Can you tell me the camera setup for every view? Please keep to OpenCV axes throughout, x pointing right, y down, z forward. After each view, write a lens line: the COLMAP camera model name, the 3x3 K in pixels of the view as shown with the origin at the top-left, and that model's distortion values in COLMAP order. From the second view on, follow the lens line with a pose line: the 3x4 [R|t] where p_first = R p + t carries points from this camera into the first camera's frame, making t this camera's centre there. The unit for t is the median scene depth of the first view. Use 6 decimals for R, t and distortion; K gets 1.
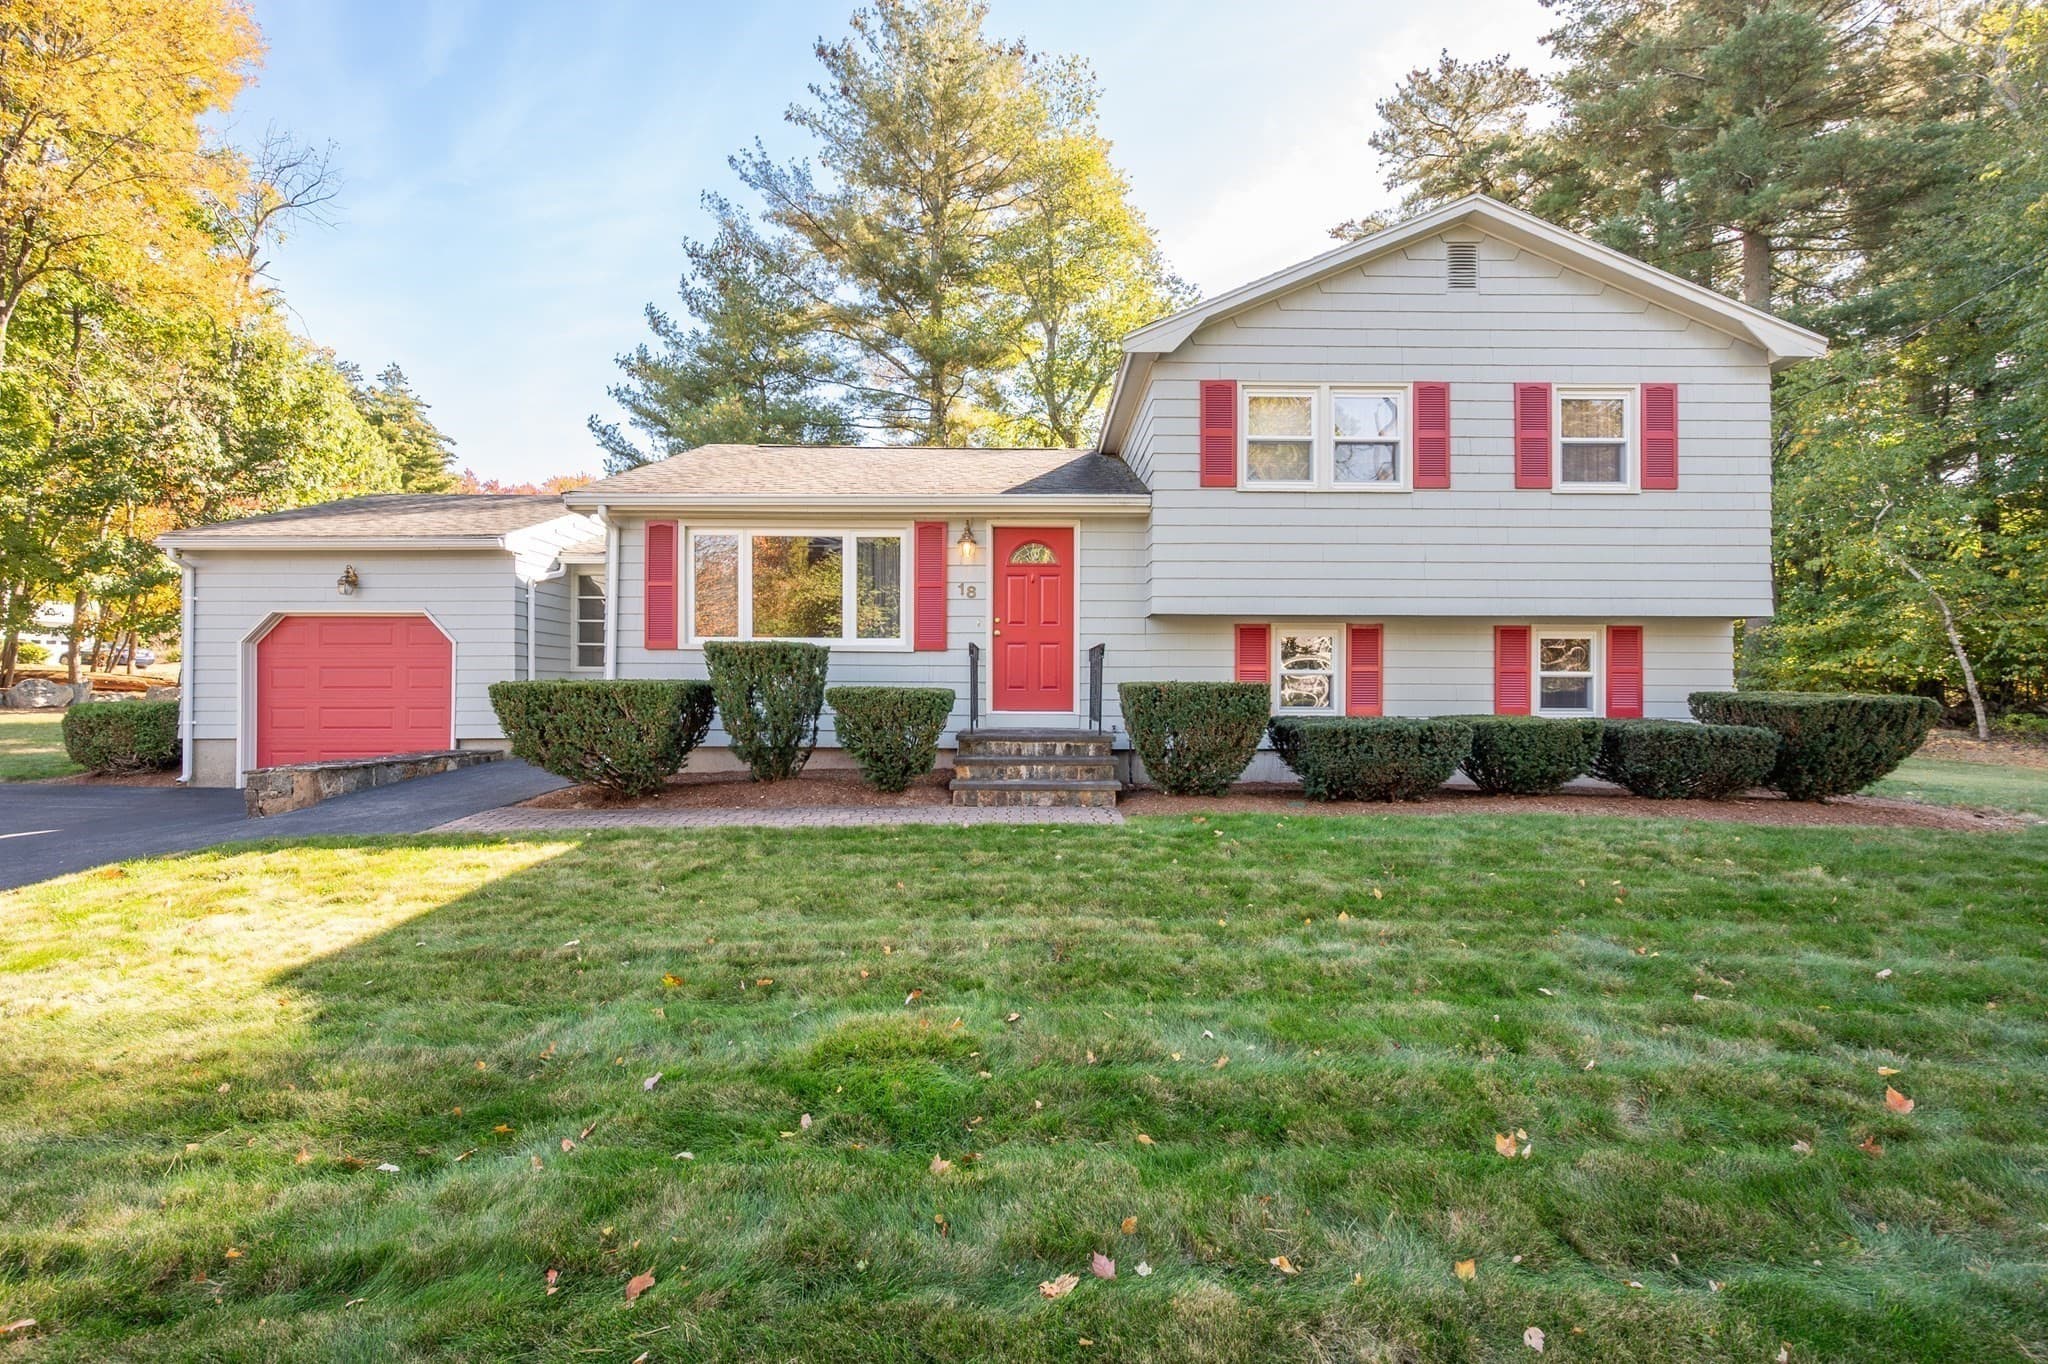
lens RADIAL K [[861.3, 0, 1028.2], [0, 861.3, 689.3], [0, 0, 1]] dist [-0.002621, -0.000087]
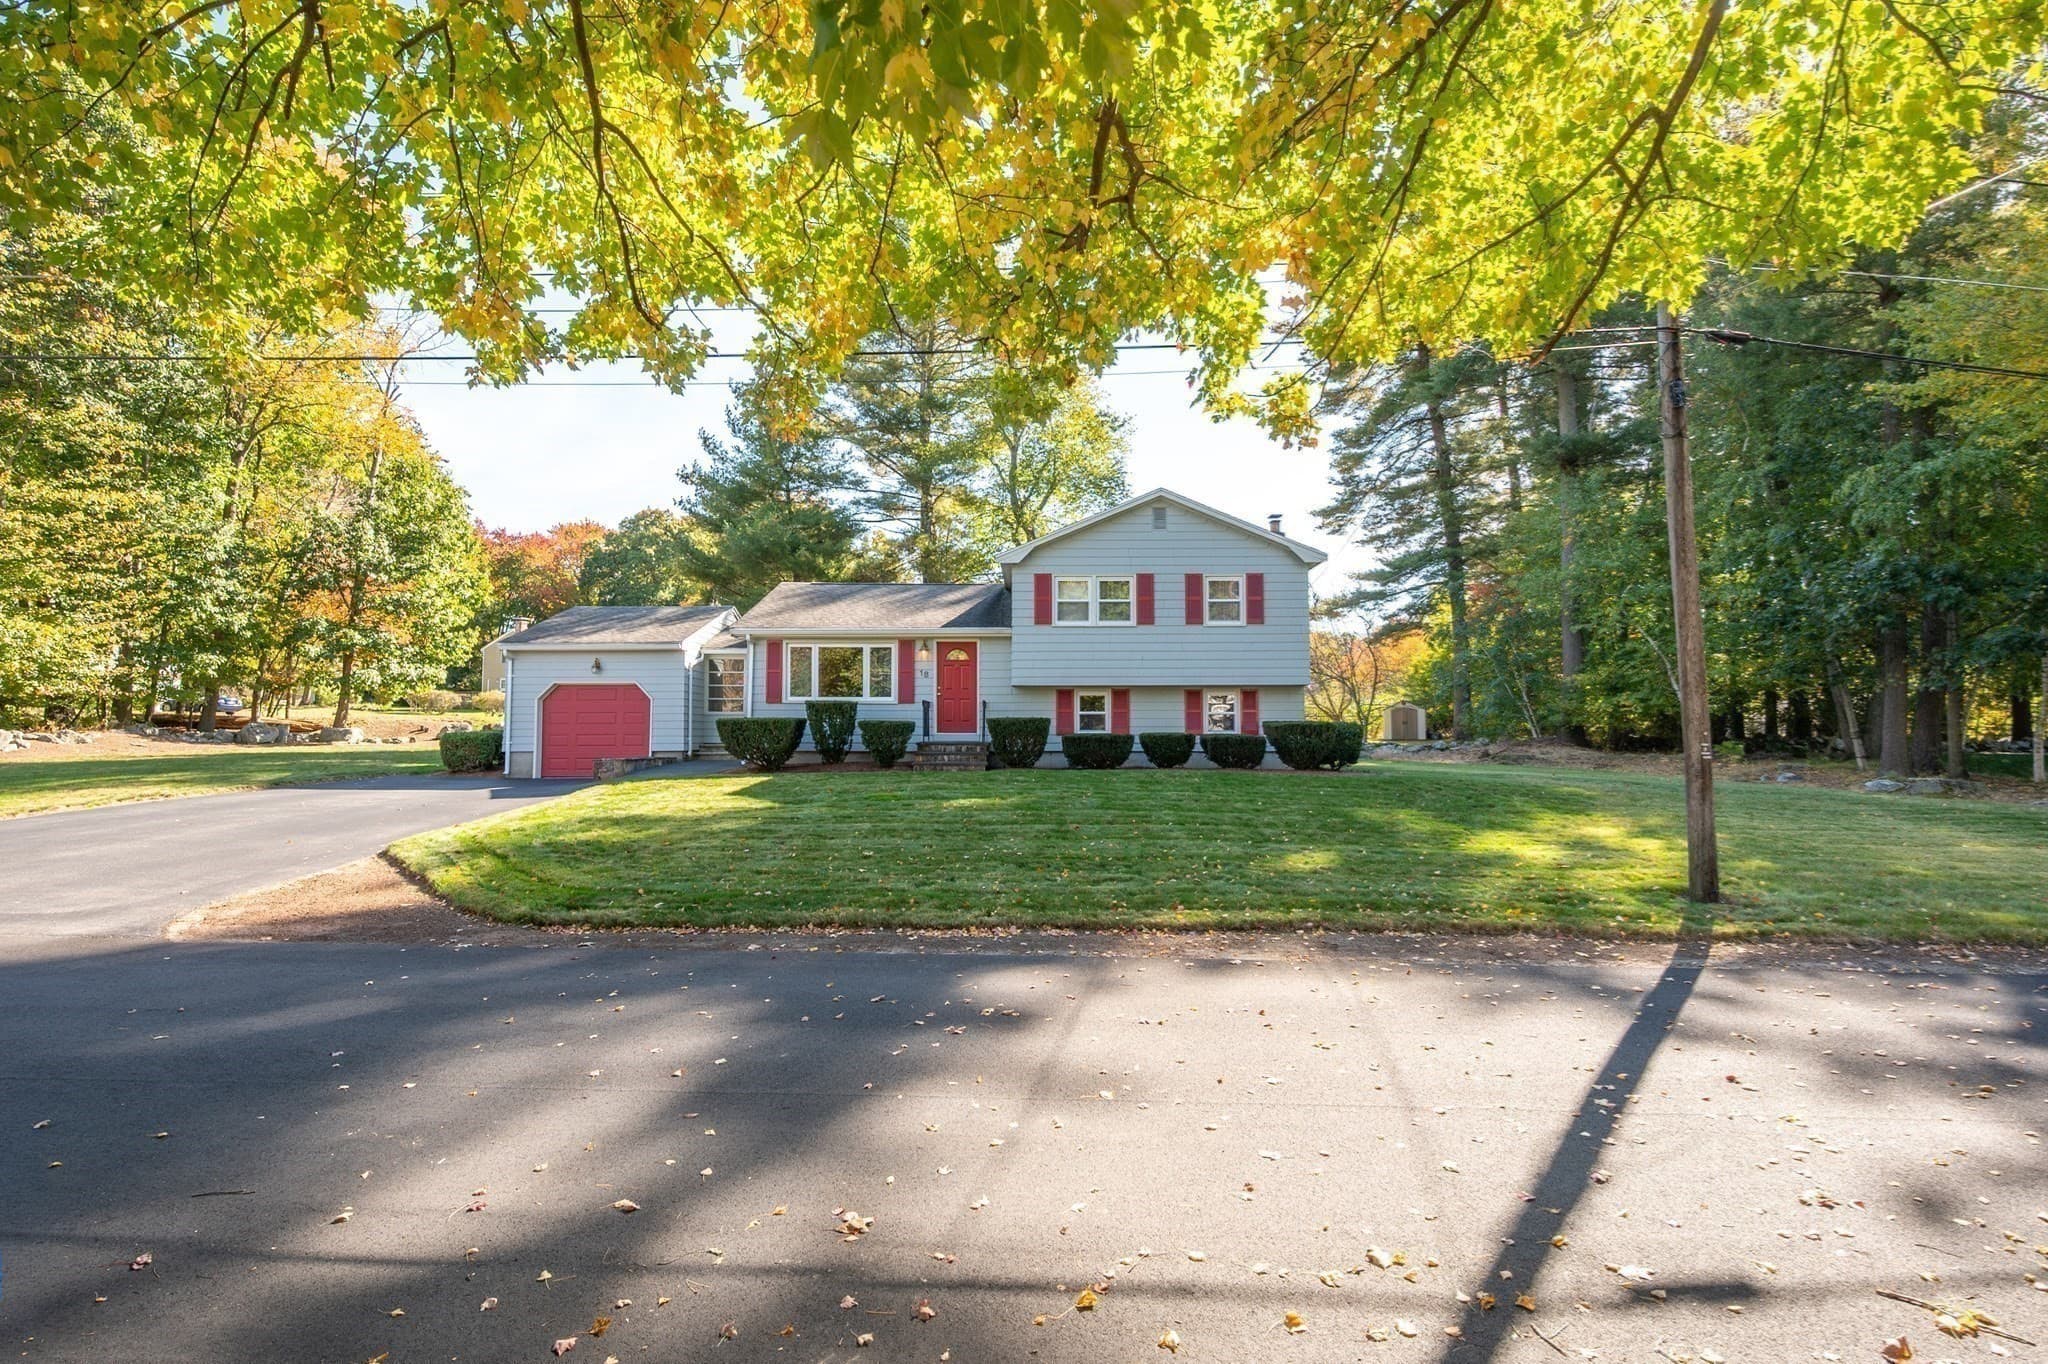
lens RADIAL K [[954.3, 0, 1024.0], [0, 954.3, 682.0], [0, 0, 1]] dist [0.001865, 0.000002]
pose [[0.999820, -0.005013, -0.018309, 0.208744], [0.004019, 0.998535, -0.053964, 0.028357], [0.018552, 0.053881, 0.998375, -1.263262]]
